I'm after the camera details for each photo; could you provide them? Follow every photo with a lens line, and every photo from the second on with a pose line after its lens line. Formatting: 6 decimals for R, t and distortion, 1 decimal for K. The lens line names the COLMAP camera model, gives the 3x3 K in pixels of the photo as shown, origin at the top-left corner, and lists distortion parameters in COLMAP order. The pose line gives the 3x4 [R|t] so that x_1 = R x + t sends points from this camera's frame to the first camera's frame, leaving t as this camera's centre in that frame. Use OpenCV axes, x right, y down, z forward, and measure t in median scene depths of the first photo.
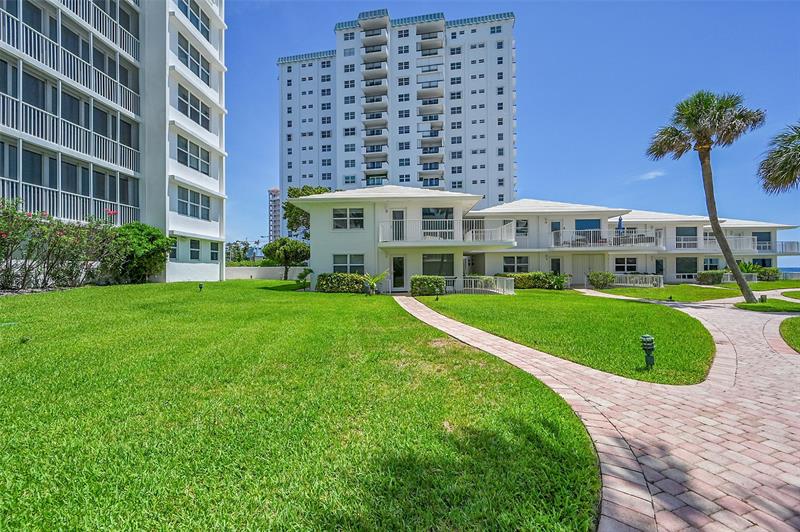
lens RADIAL K [[323.4, 0, 398.7], [0, 323.4, 265.5], [0, 0, 1]] dist [-0.007038, 0.000688]
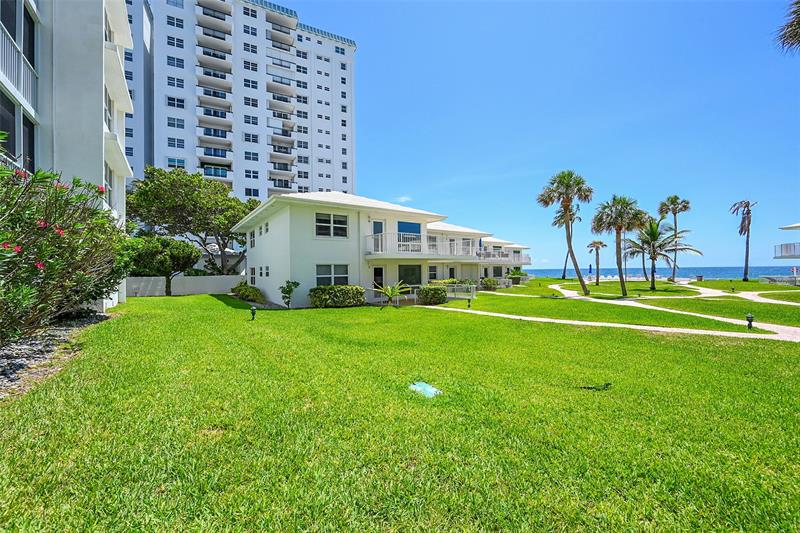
lens RADIAL K [[314.5, 0, 402.7], [0, 314.5, 267.9], [0, 0, 1]] dist [-0.010158, -0.000044]
pose [[0.784227, -0.000282, 0.620473, -0.193885], [0.002343, 0.999994, -0.002506, -0.007726], [-0.620469, 0.003419, 0.784223, 0.063316]]
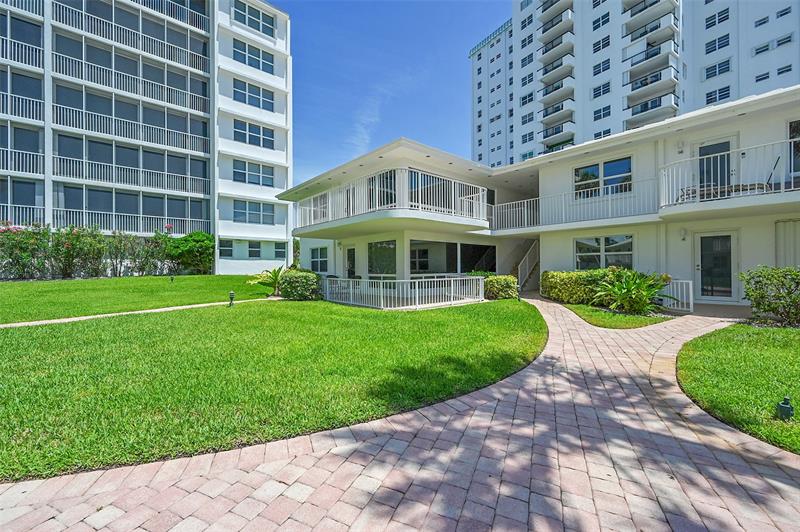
lens RADIAL K [[323.4, 0, 396.4], [0, 323.4, 265.1], [0, 0, 1]] dist [-0.007038, 0.000688]
pose [[0.680015, -0.003265, -0.733191, 0.227129], [0.007573, 0.999968, 0.002571, 0.004265], [0.733159, -0.007301, 0.680018, 0.197988]]
